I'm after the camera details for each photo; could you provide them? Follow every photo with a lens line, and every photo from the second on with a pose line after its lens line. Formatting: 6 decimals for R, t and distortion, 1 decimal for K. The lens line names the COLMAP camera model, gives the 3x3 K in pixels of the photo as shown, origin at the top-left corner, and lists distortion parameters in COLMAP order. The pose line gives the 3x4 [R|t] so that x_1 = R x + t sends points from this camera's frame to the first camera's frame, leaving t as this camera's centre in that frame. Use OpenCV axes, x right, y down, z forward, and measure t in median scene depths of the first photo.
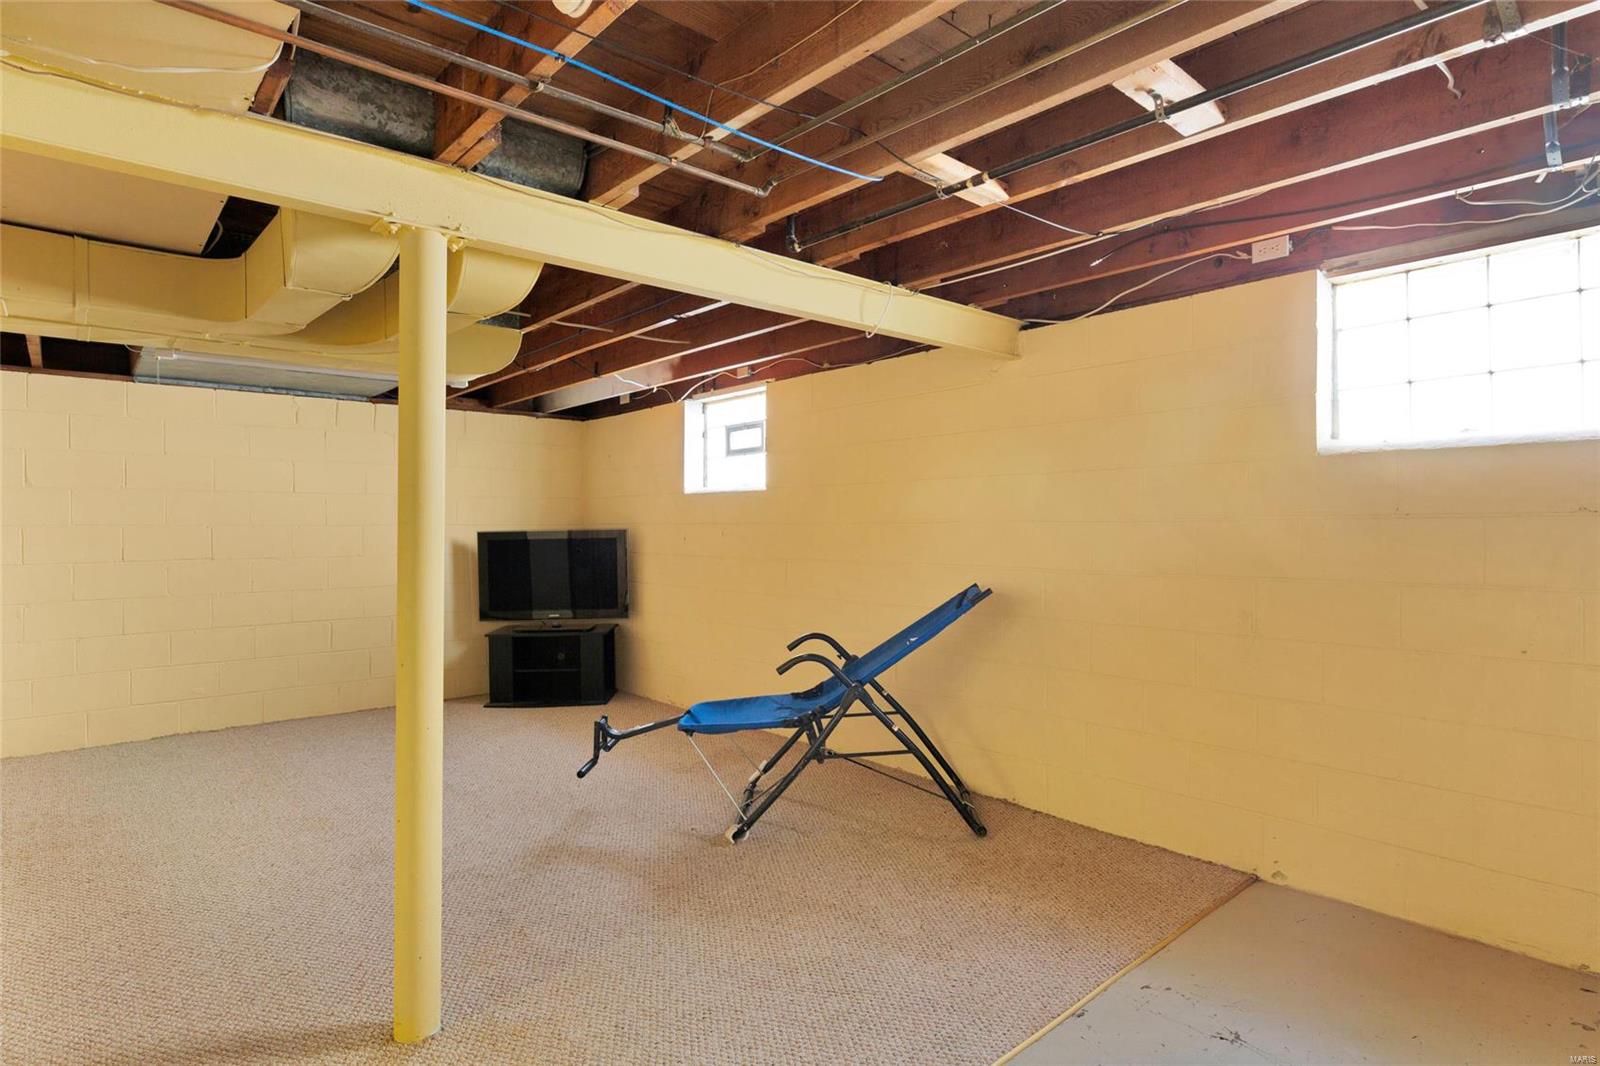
lens RADIAL K [[841.9, 0, 804.9], [0, 841.9, 519.8], [0, 0, 1]] dist [0.001705, 0.000516]
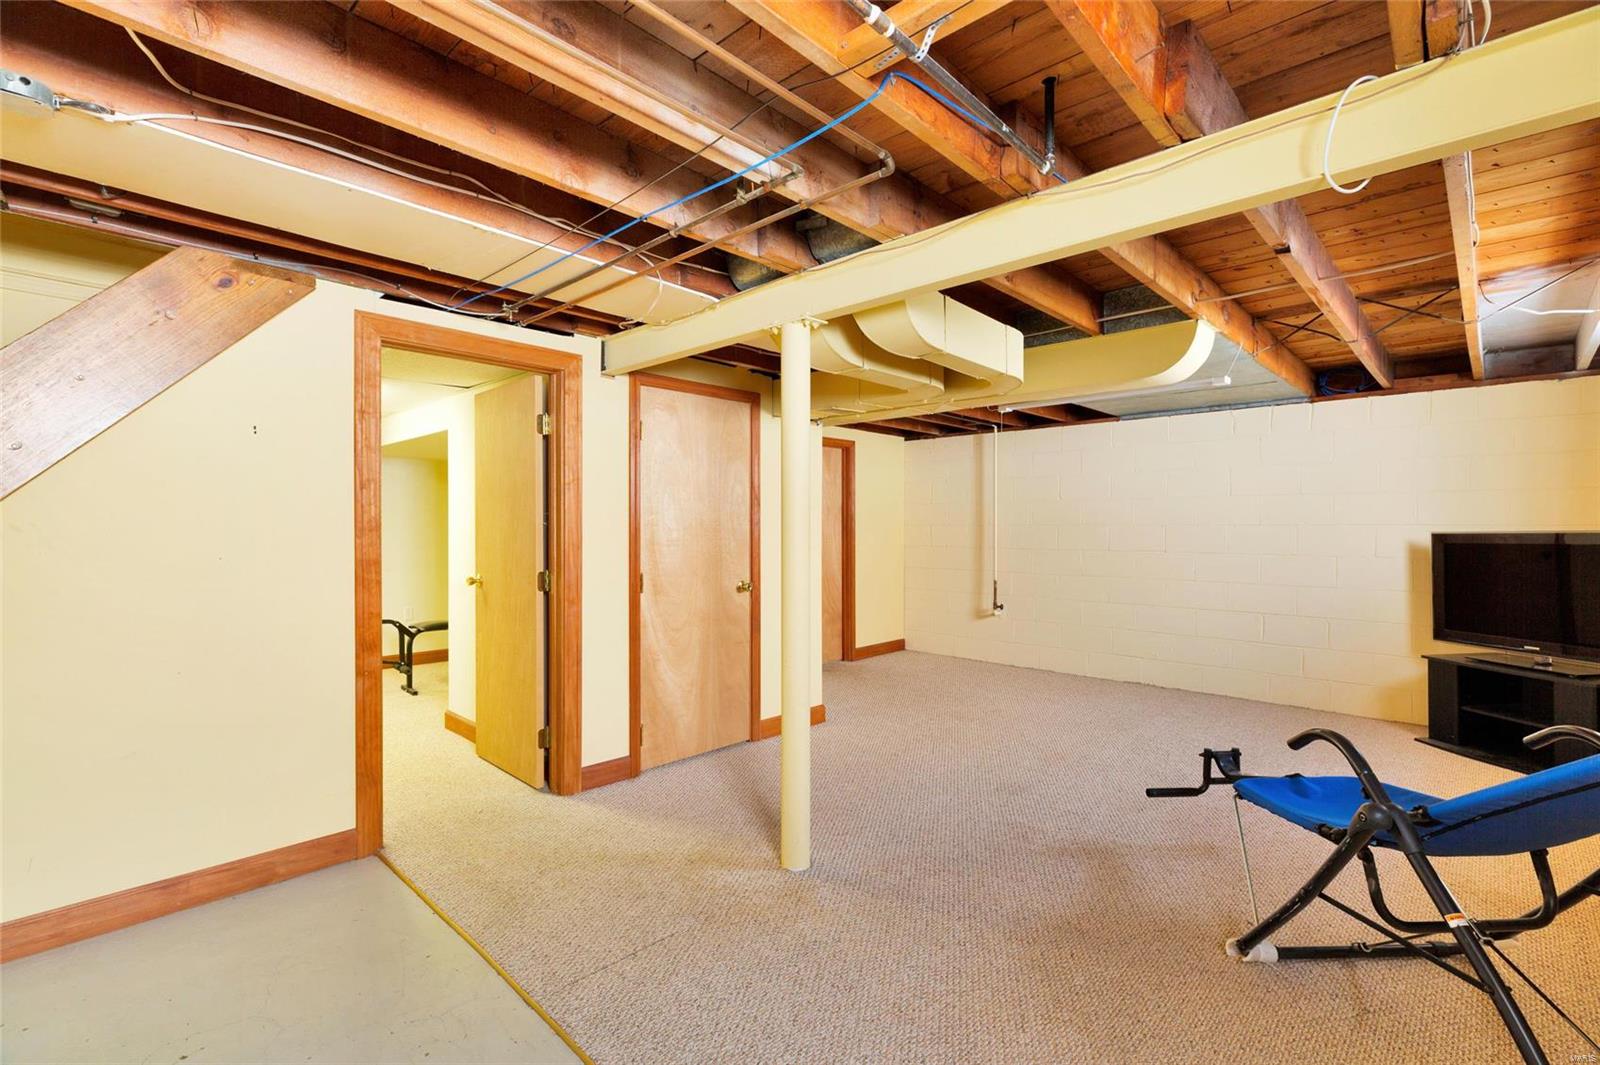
lens RADIAL K [[726.7, 0, 800.0], [0, 726.7, 532.5], [0, 0, 1]] dist [0.004312, 0.000775]
pose [[0.075041, 0.012160, -0.997106, 0.478932], [0.003420, 0.999917, 0.012452, 0.005023], [0.997175, -0.004344, 0.074993, 0.538757]]
